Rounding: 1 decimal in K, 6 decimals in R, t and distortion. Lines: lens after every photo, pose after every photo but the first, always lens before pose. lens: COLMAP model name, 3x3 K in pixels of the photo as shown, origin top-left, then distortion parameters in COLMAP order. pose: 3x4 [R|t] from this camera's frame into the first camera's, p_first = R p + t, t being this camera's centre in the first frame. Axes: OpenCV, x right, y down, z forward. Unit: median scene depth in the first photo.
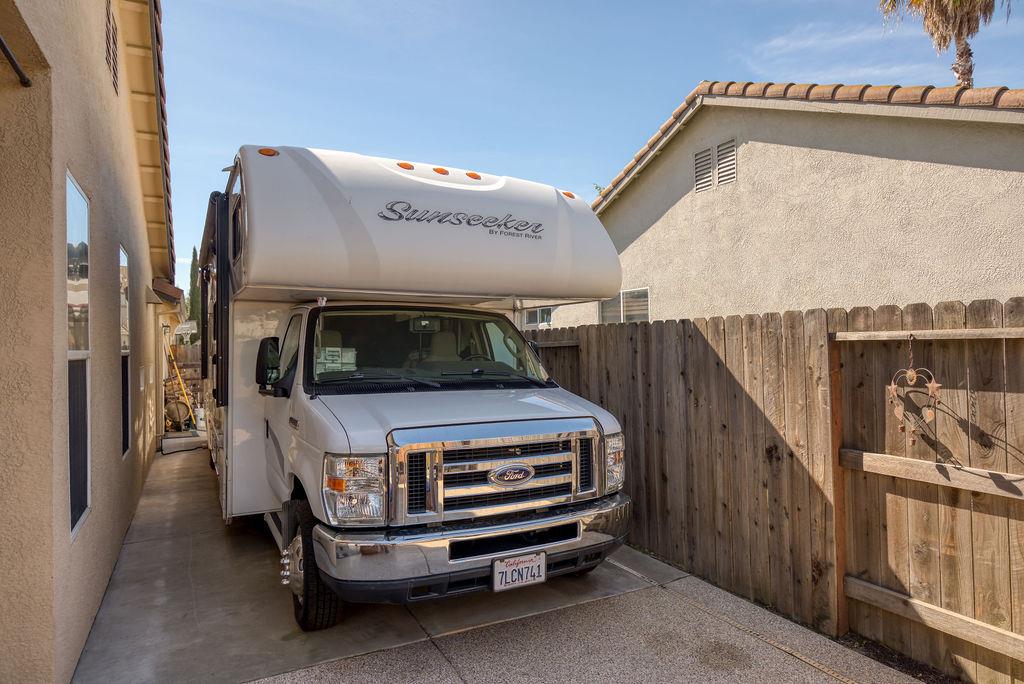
lens RADIAL K [[604.8, 0, 512.0], [0, 604.8, 342.0], [0, 0, 1]] dist [0.004462, 0.001594]
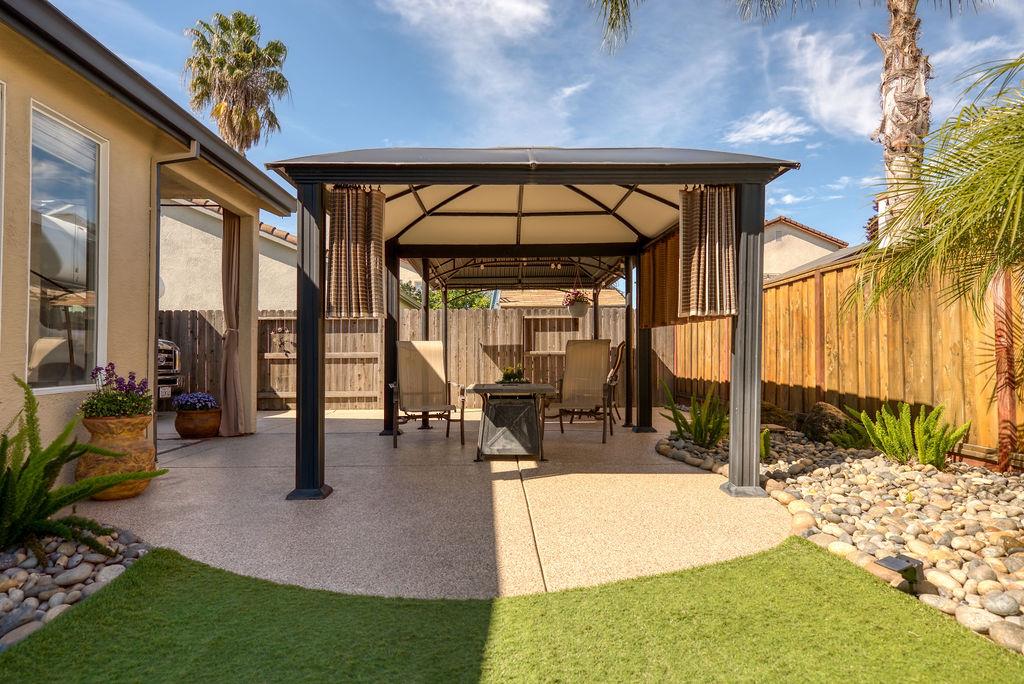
lens RADIAL K [[586.6, 0, 495.6], [0, 586.6, 341.1], [0, 0, 1]] dist [0.008108, -0.000084]
pose [[0.461719, 0.040326, 0.886109, -1.715076], [-0.010498, 0.999145, -0.040000, 0.231891], [-0.886964, 0.009166, 0.461748, -1.639606]]
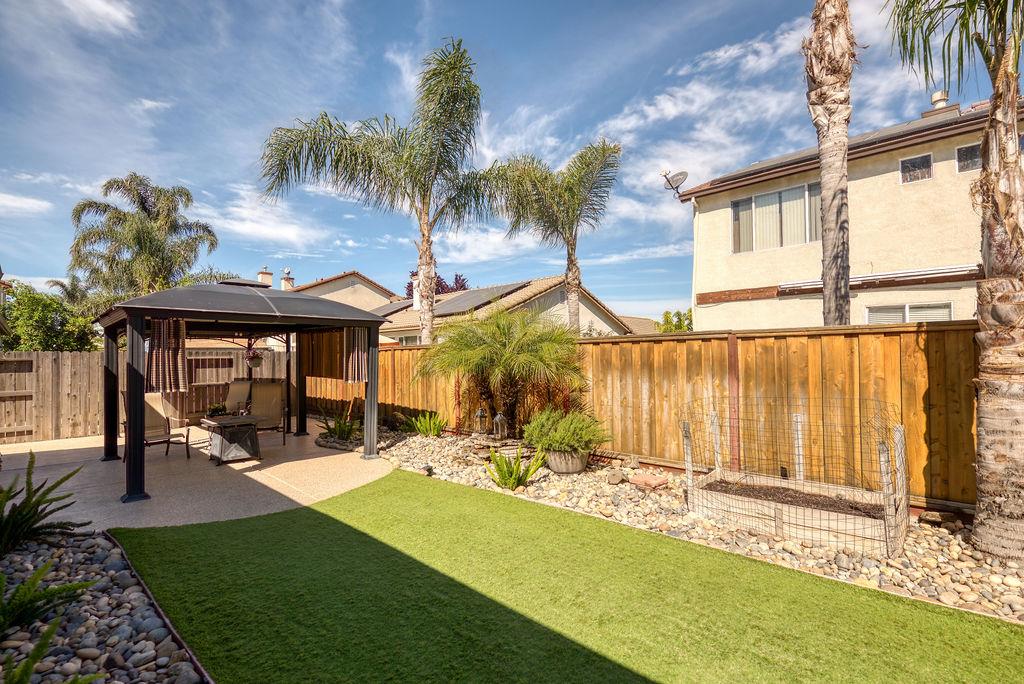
lens RADIAL K [[466.7, 0, 524.9], [0, 466.7, 343.0], [0, 0, 1]] dist [-0.021709, -0.000896]
pose [[-0.332251, 0.053571, 0.941668, -2.770154], [0.011403, 0.998541, -0.052784, 0.066098], [-0.943122, -0.006800, -0.332377, -1.487192]]
